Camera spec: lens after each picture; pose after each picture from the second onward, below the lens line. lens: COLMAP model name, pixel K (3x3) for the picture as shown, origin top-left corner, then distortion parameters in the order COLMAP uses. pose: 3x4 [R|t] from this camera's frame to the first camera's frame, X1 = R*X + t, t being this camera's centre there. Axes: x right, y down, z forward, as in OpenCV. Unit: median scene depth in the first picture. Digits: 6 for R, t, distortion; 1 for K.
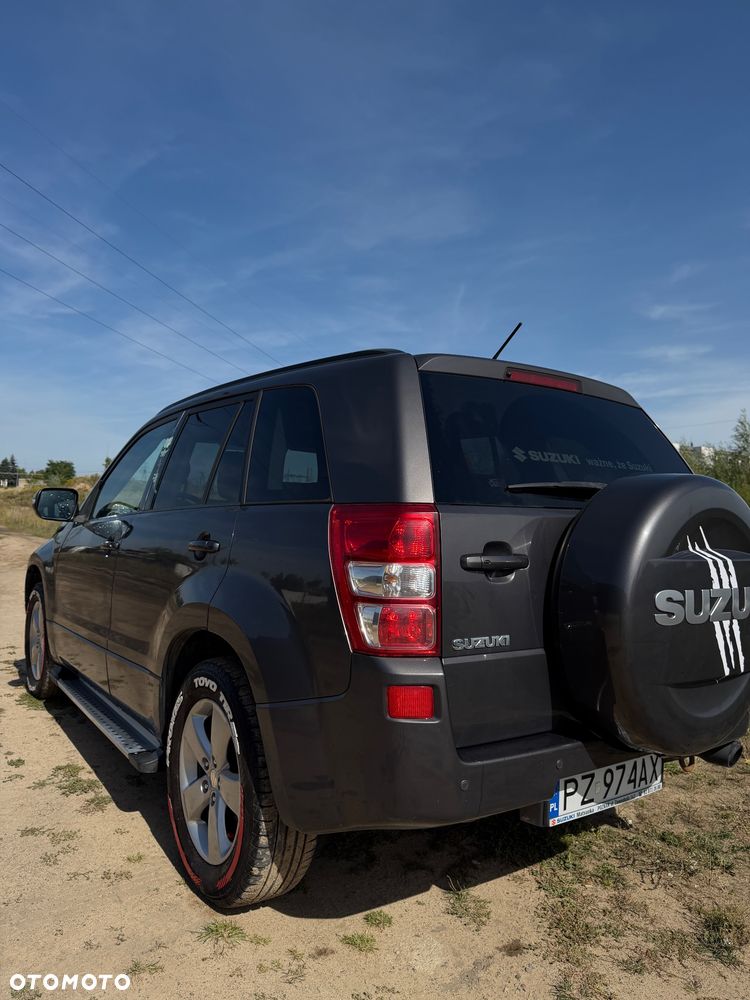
lens RADIAL K [[516.1, 0, 405.4], [0, 516.1, 499.8], [0, 0, 1]] dist [-0.033837, -0.000568]
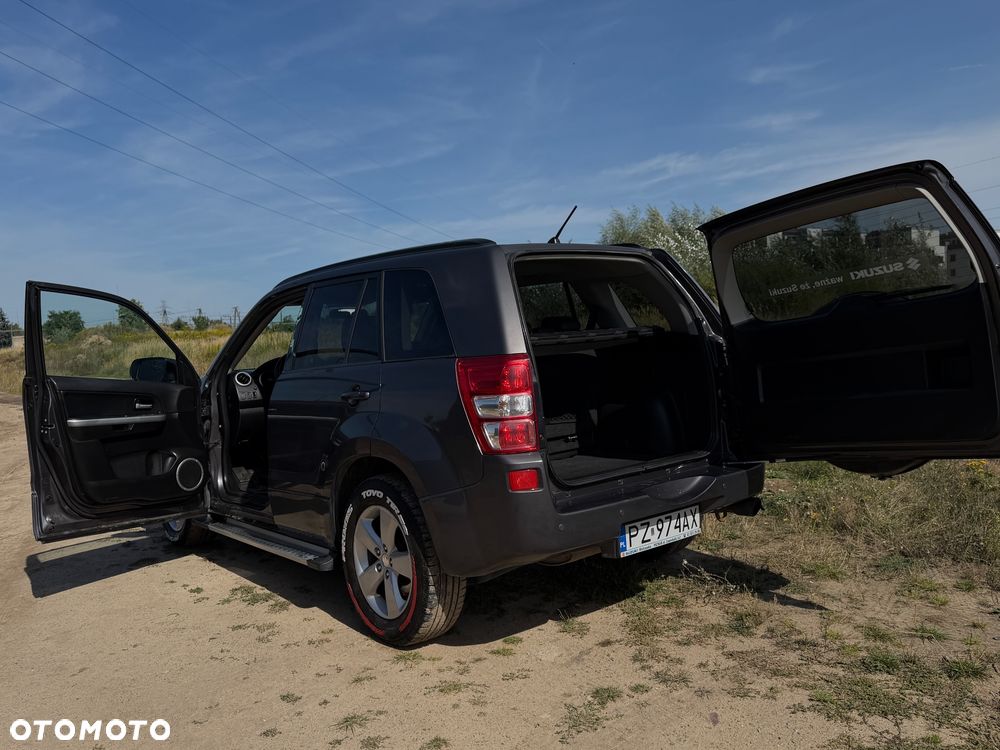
lens RADIAL K [[701.0, 0, 510.2], [0, 701.0, 376.9], [0, 0, 1]] dist [0.032584, -0.040019]
pose [[0.994468, -0.094663, 0.045527, -0.084121], [0.089373, 0.990257, 0.106789, -0.133622], [-0.055192, -0.102129, 0.993239, -0.946129]]
